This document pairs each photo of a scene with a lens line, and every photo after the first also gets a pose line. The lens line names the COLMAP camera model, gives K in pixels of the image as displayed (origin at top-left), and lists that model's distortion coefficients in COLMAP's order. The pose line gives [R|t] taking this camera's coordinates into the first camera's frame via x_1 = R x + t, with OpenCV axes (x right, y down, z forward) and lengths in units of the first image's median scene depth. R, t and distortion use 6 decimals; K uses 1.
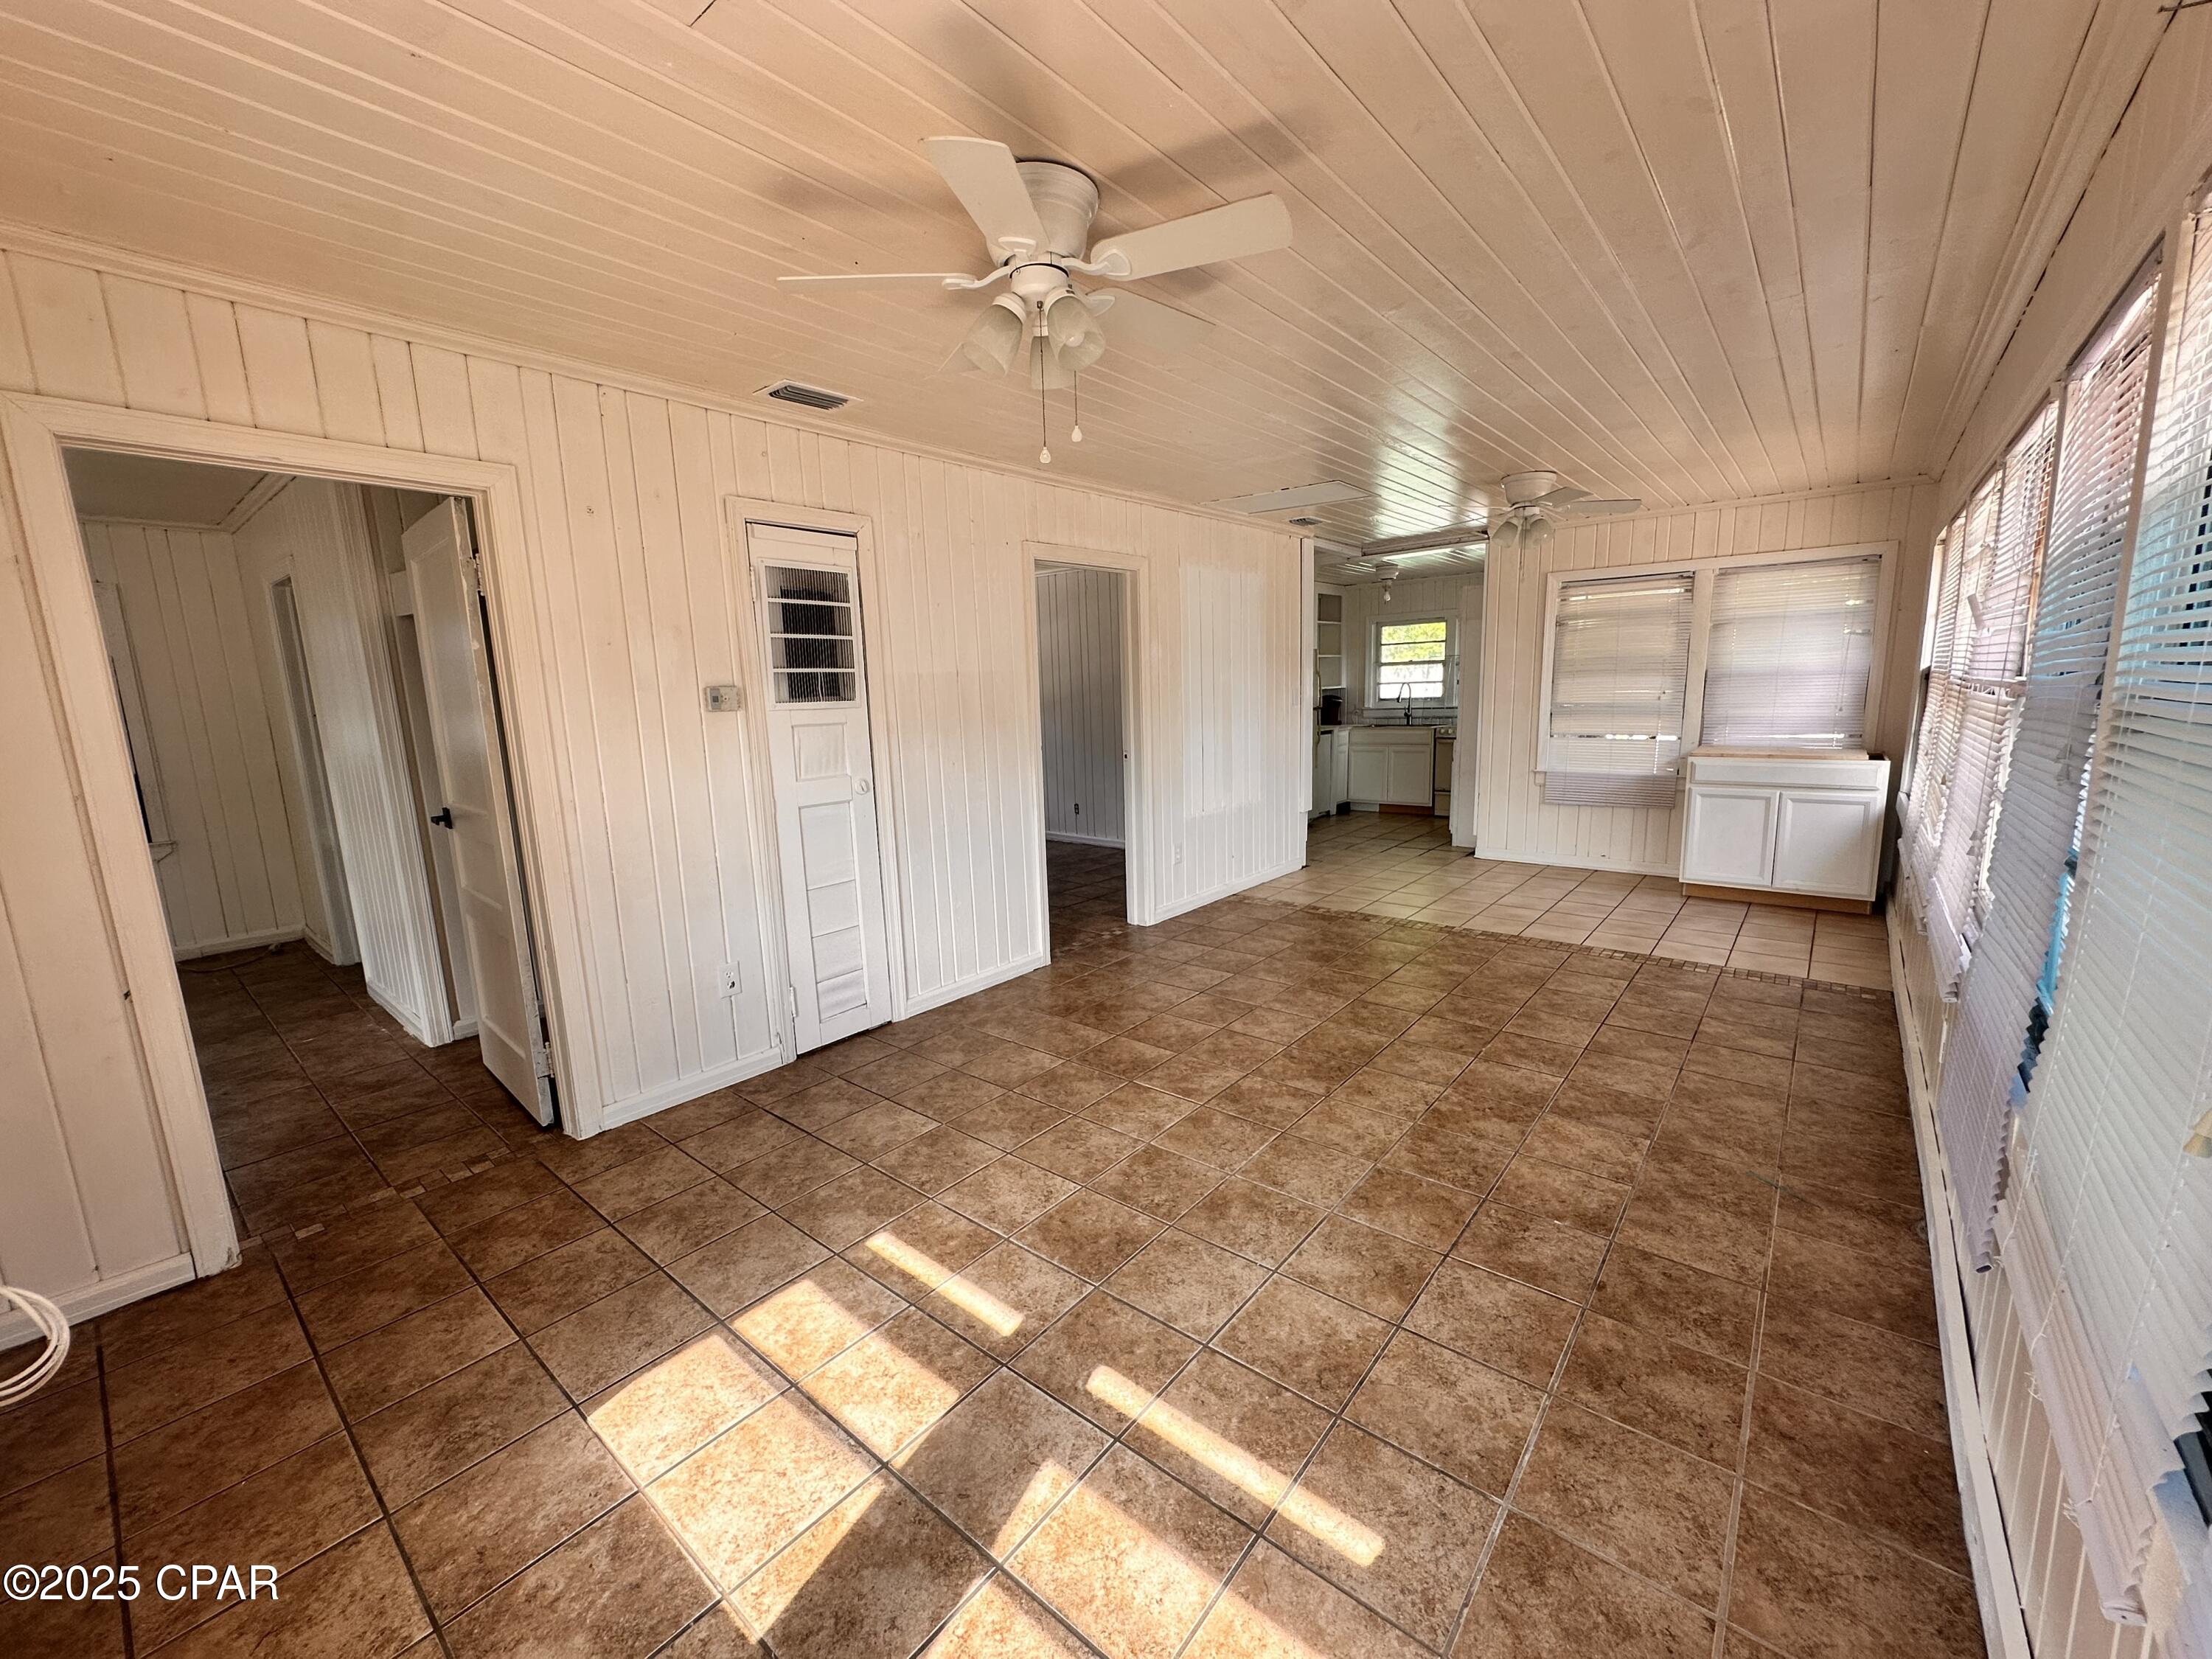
lens RADIAL K [[881.1, 0, 1098.1], [0, 881.1, 828.4], [0, 0, 1]] dist [-0.003789, 0.000822]
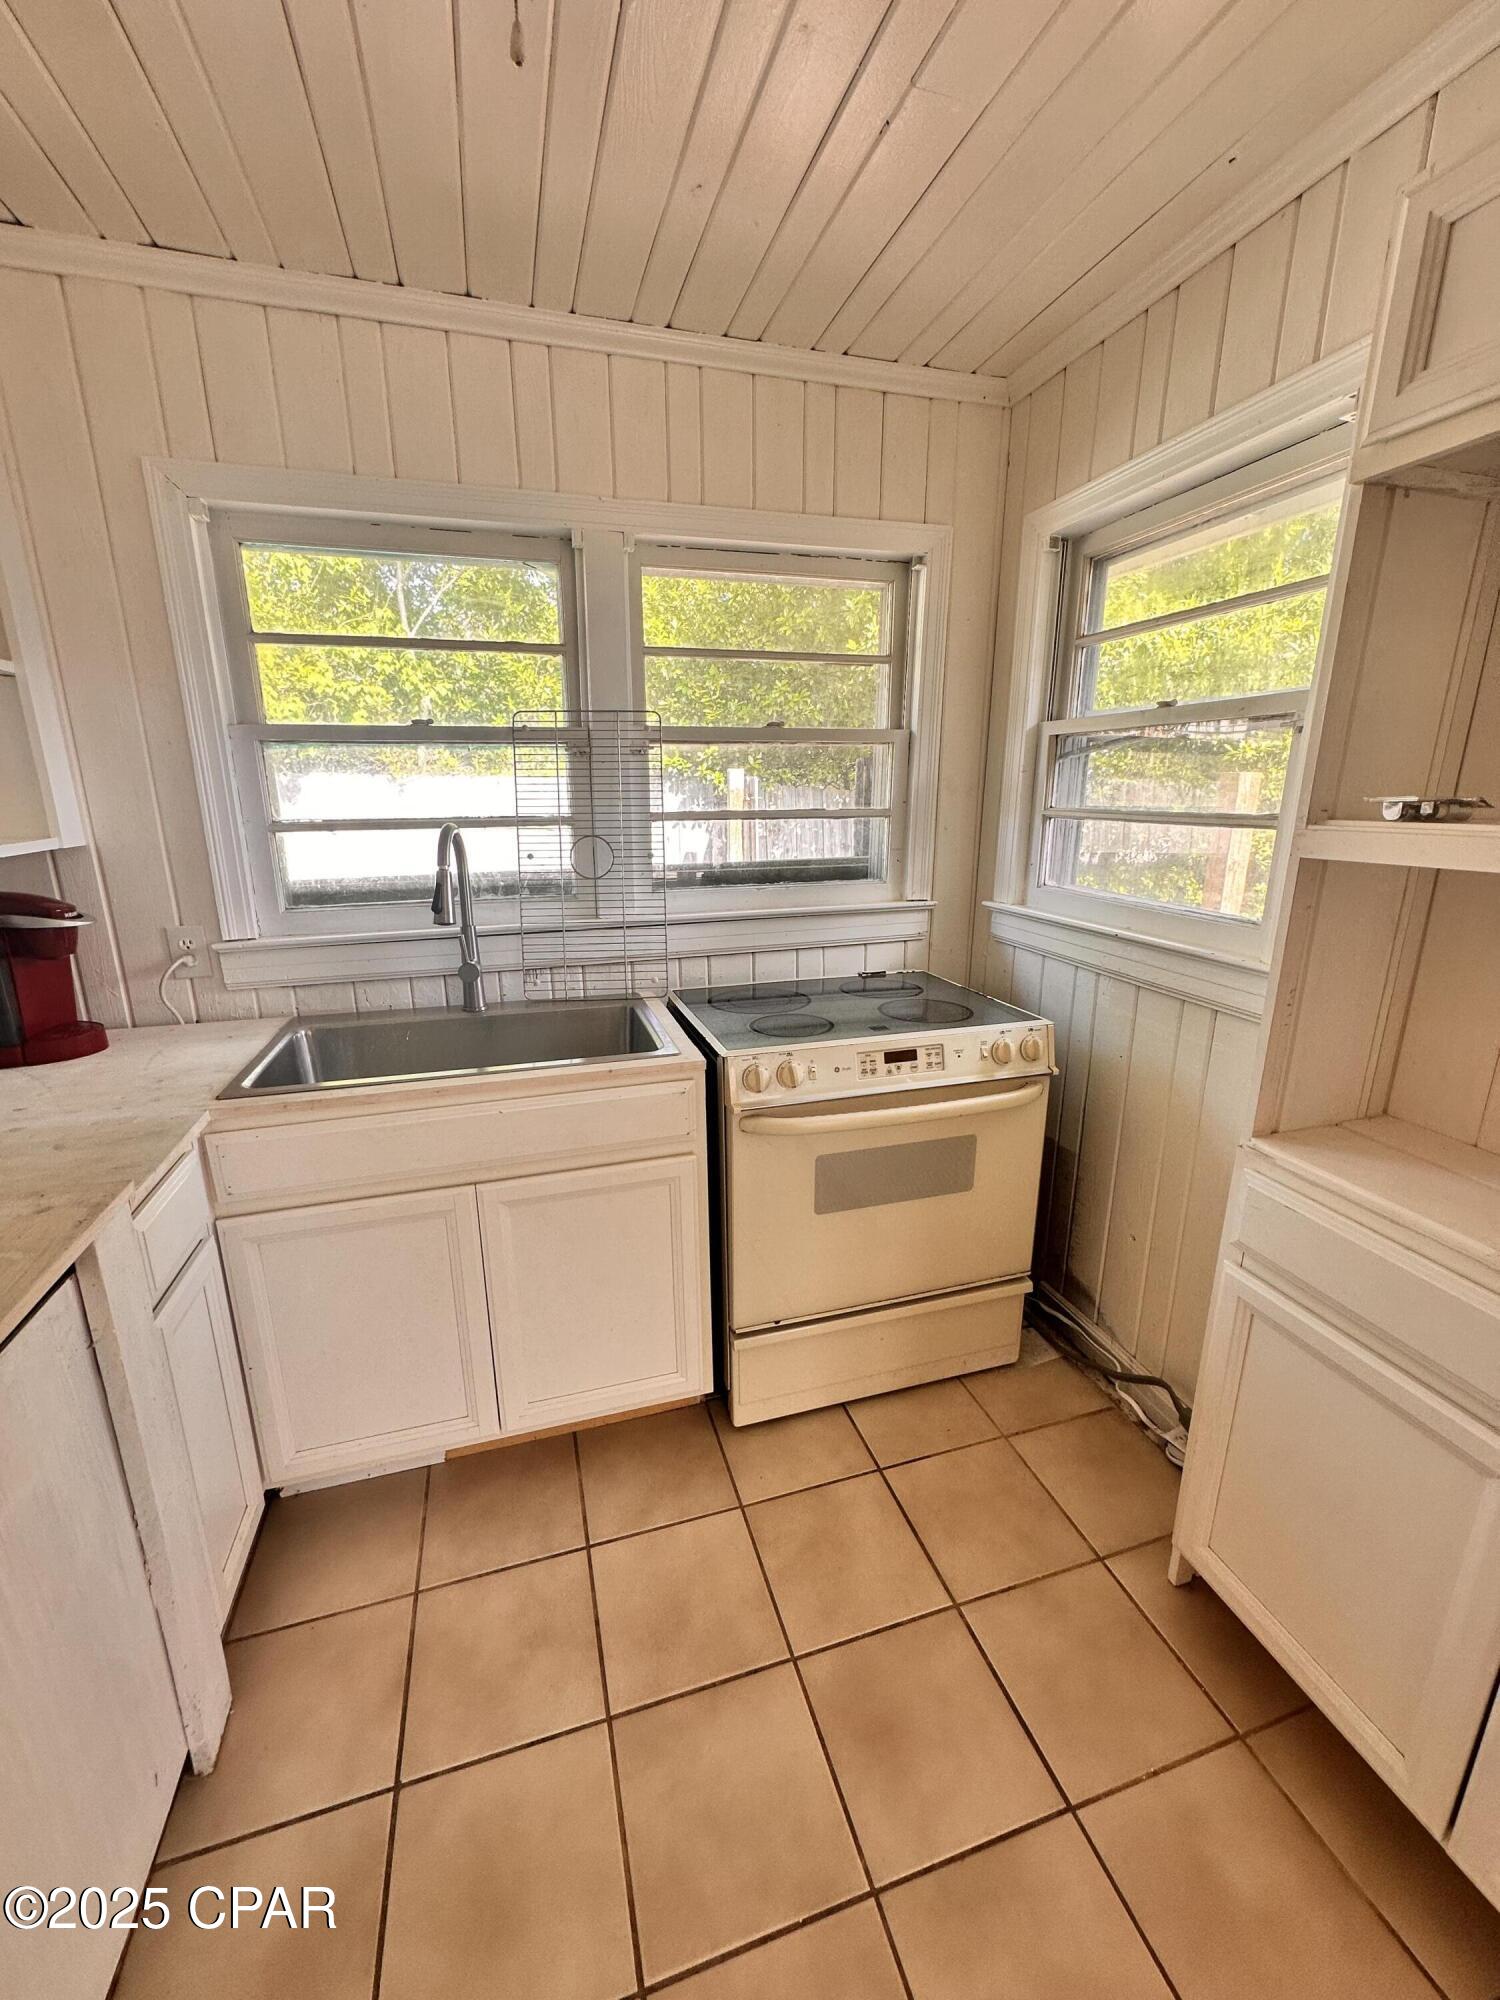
lens RADIAL K [[796.7, 0, 748.9], [0, 796.7, 1001.8], [0, 0, 1]] dist [-0.003789, 0.000822]
pose [[0.550197, -0.179893, 0.815427, 0.220365], [0.115018, 0.983537, 0.139373, -0.138111], [-0.827075, 0.017106, 0.561831, 0.810154]]
